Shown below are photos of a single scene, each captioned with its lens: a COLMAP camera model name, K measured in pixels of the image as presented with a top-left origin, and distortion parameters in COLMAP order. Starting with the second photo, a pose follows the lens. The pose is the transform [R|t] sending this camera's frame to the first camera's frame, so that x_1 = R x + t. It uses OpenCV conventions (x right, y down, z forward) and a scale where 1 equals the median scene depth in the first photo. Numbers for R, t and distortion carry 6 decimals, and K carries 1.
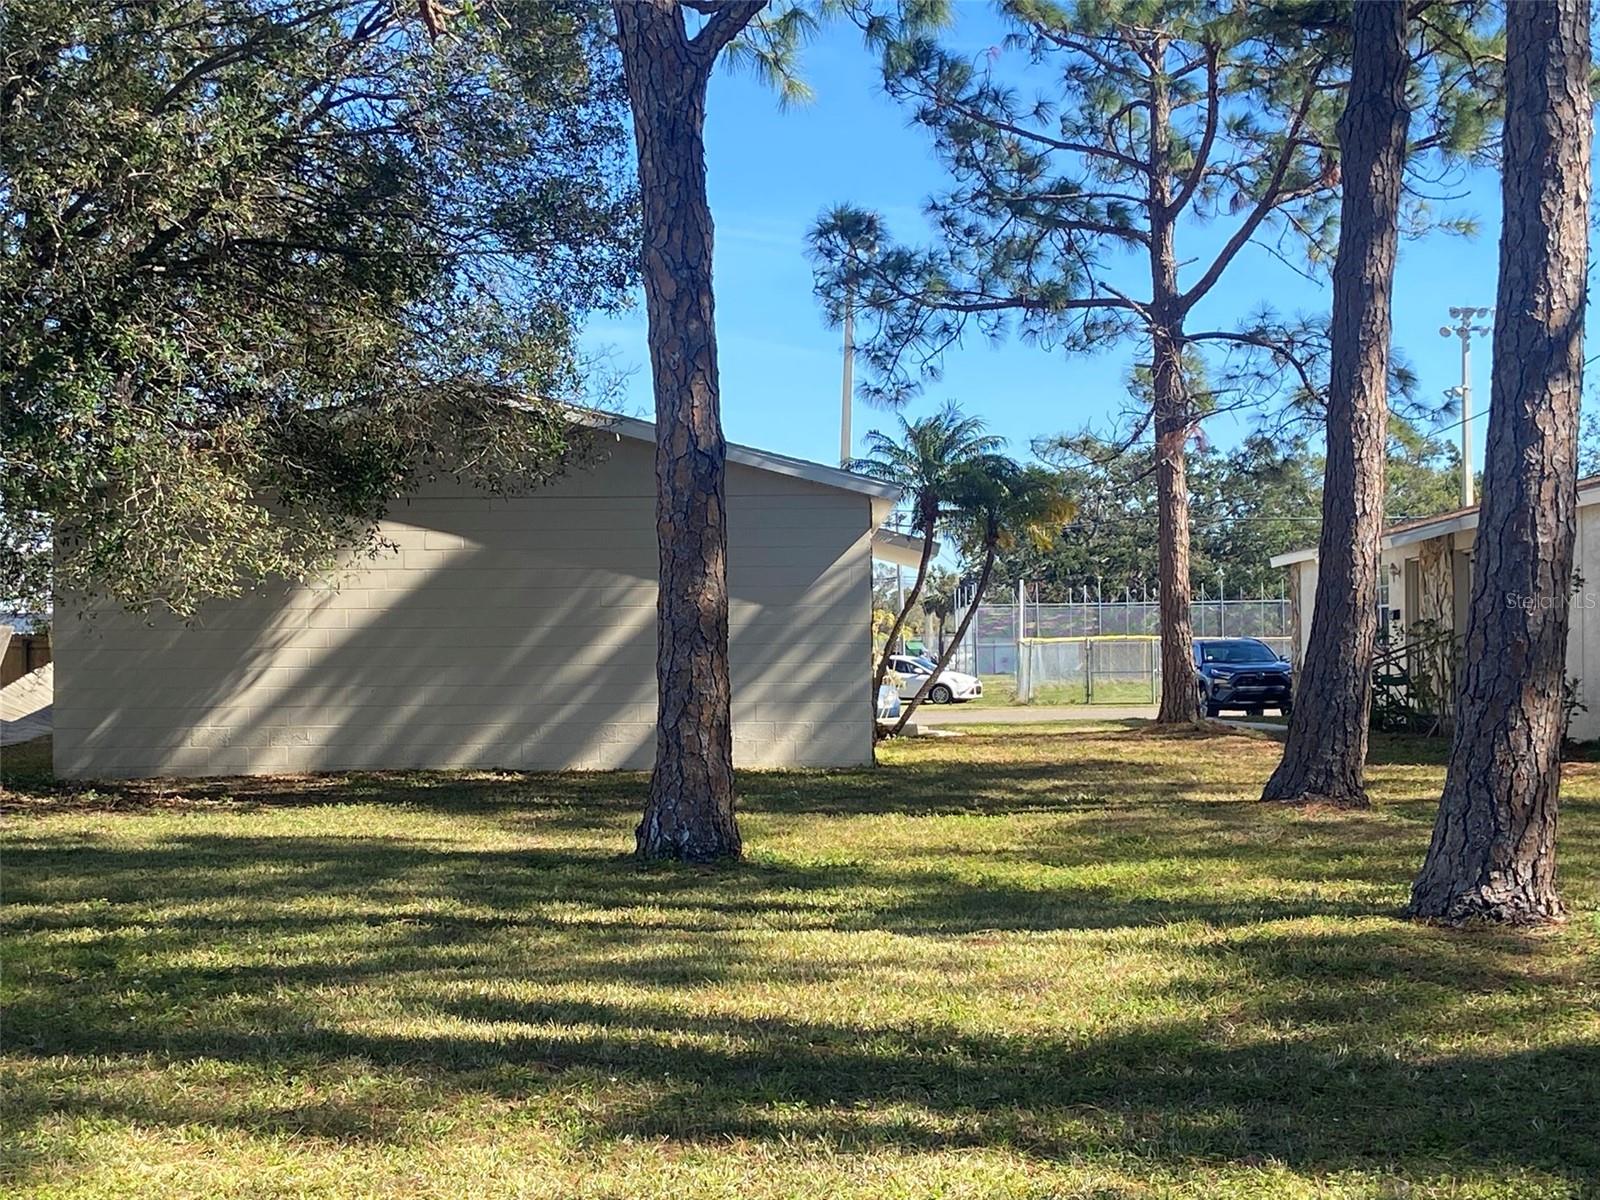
lens RADIAL K [[2660.9, 0, 780.7], [0, 2660.9, 589.1], [0, 0, 1]] dist [0.115451, 0.000000]
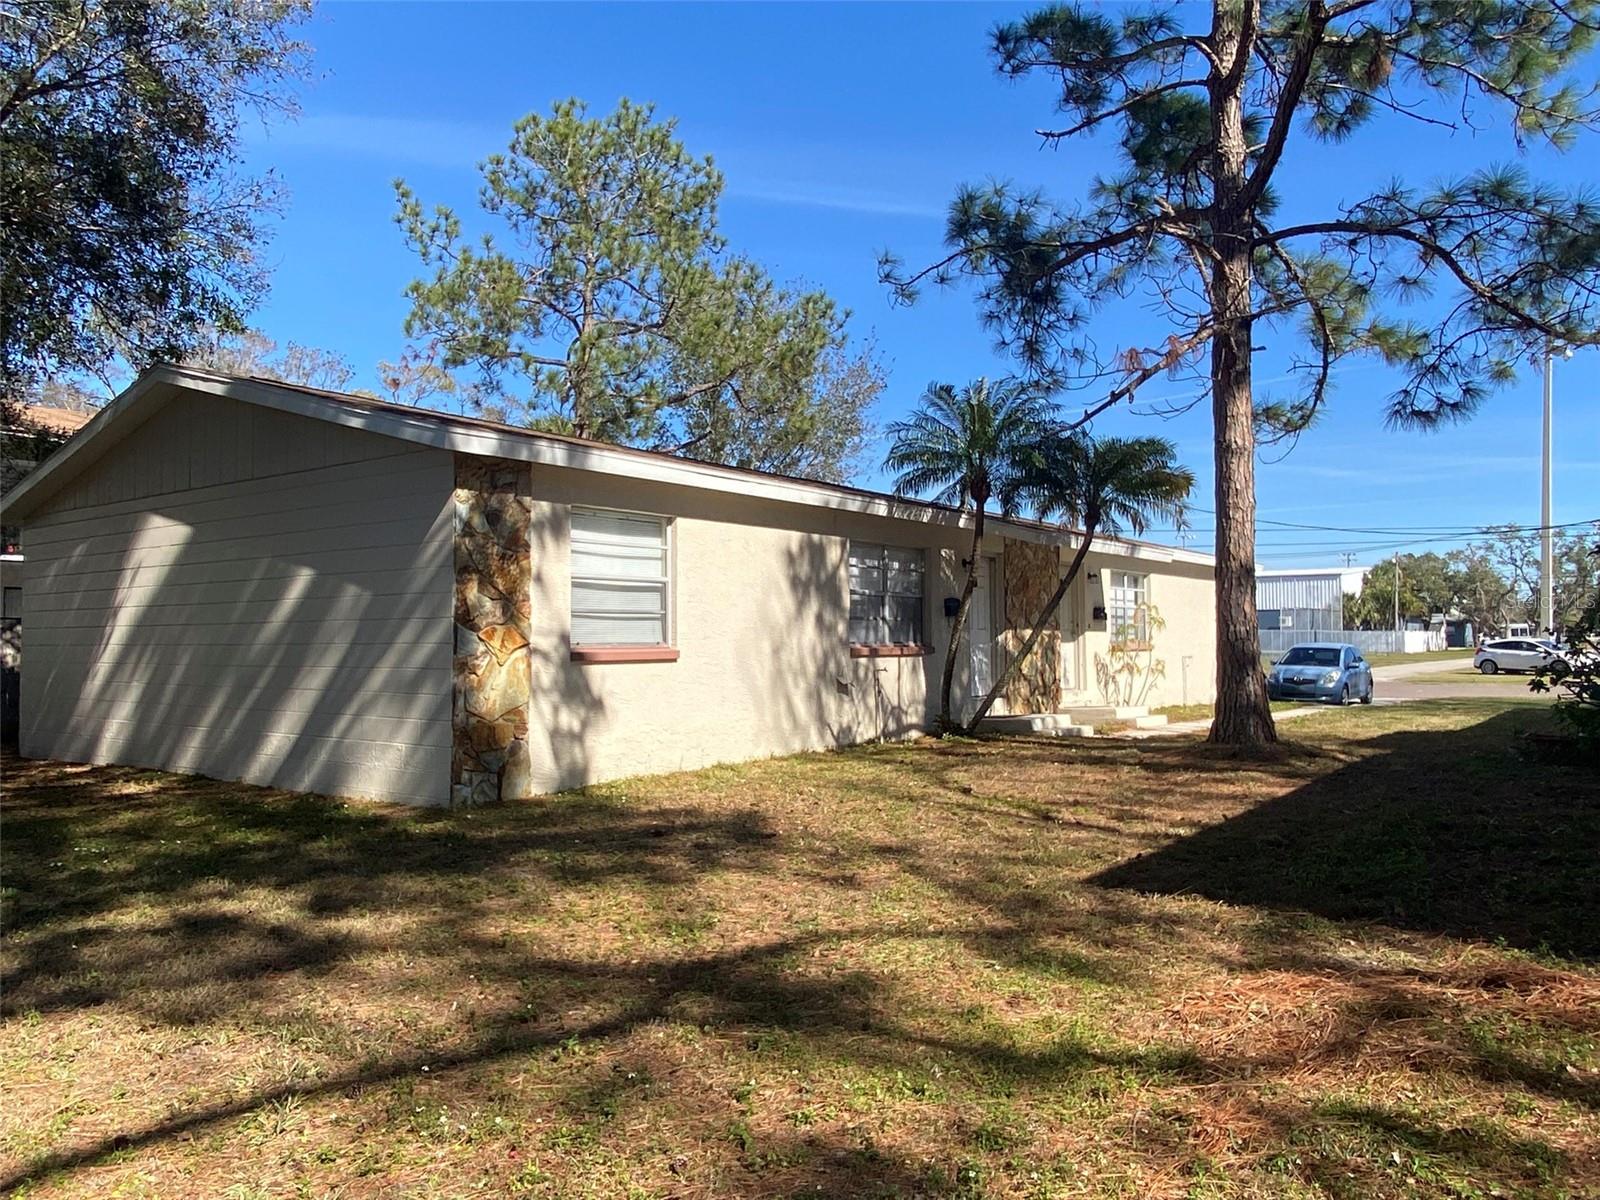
lens RADIAL K [[1182.0, 0, 793.6], [0, 1182.0, 609.7], [0, 0, 1]] dist [0.068350, -0.032982]
pose [[0.795714, -0.017496, -0.605419, 0.401742], [0.019864, 0.999799, -0.002786, 0.017927], [0.605346, -0.009809, 0.795902, 1.012244]]
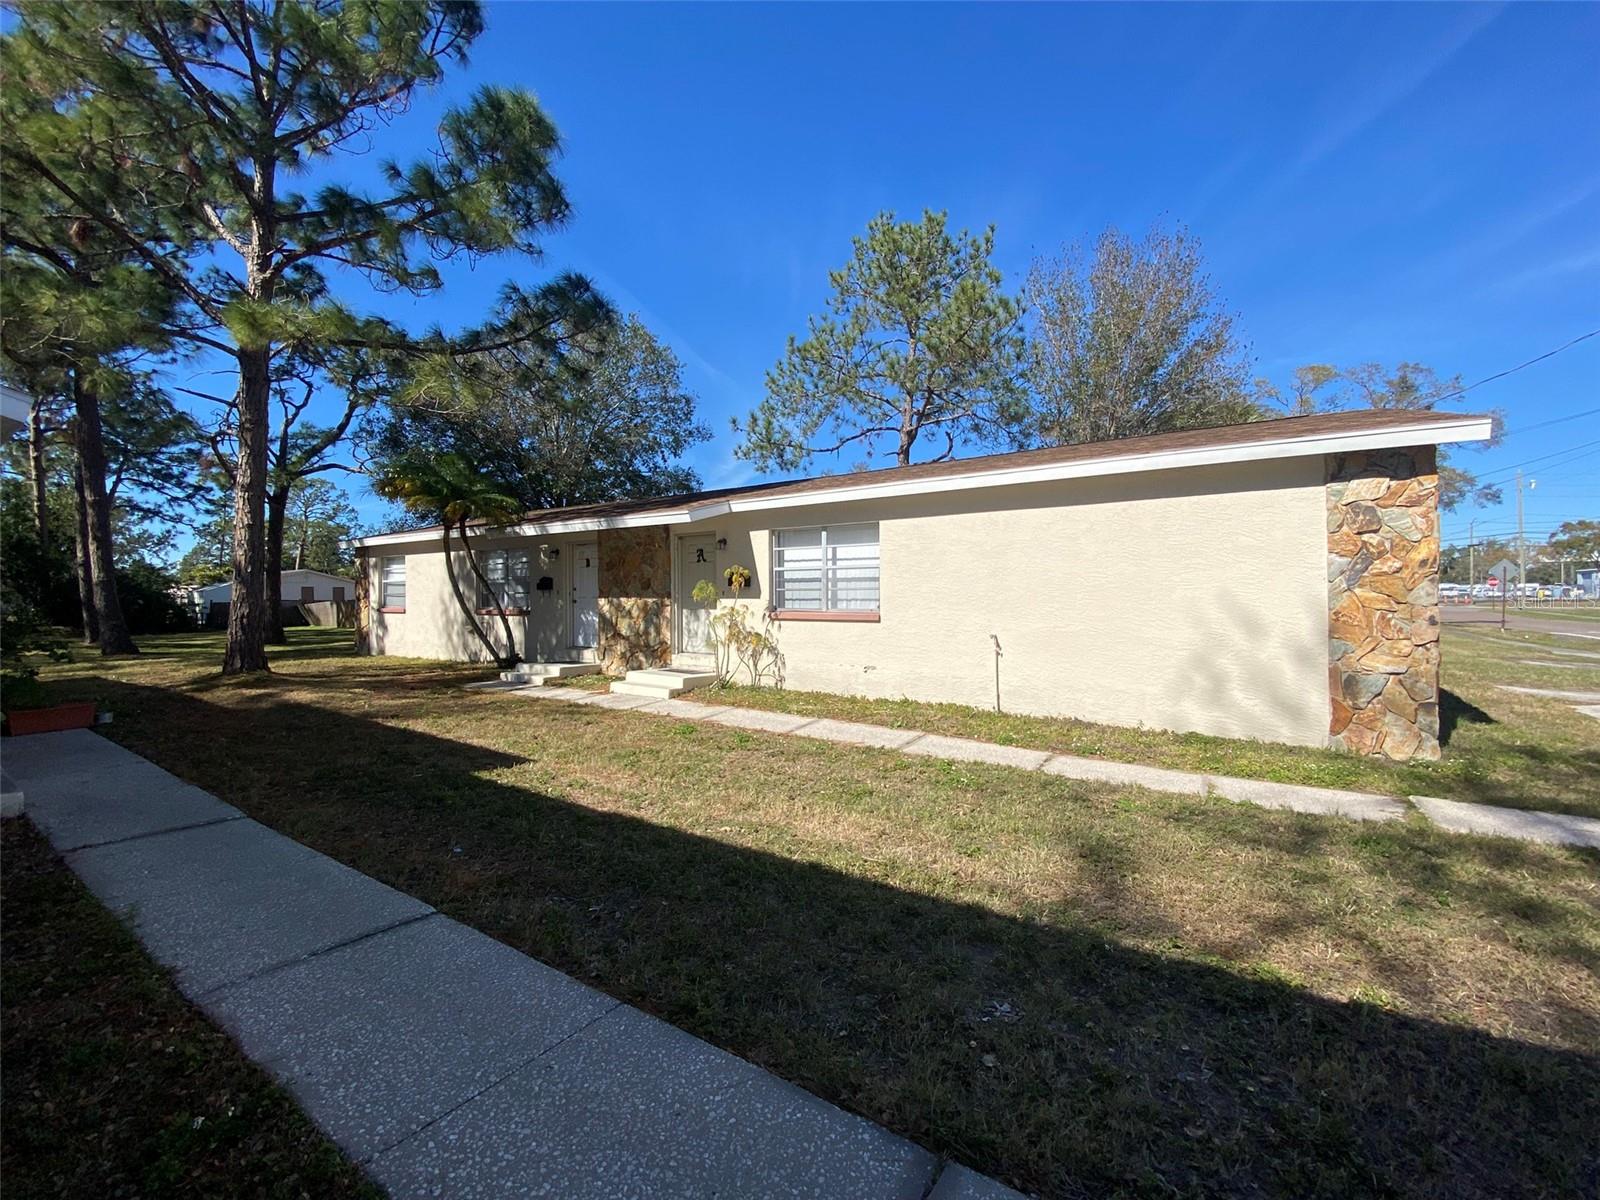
lens RADIAL K [[634.4, 0, 803.3], [0, 634.4, 594.3], [0, 0, 1]] dist [0.018707, -0.000385]
pose [[-0.544142, -0.011991, -0.838907, 0.400056], [0.022222, 0.999341, -0.028698, 0.047656], [0.838699, -0.034258, -0.543517, 2.150775]]
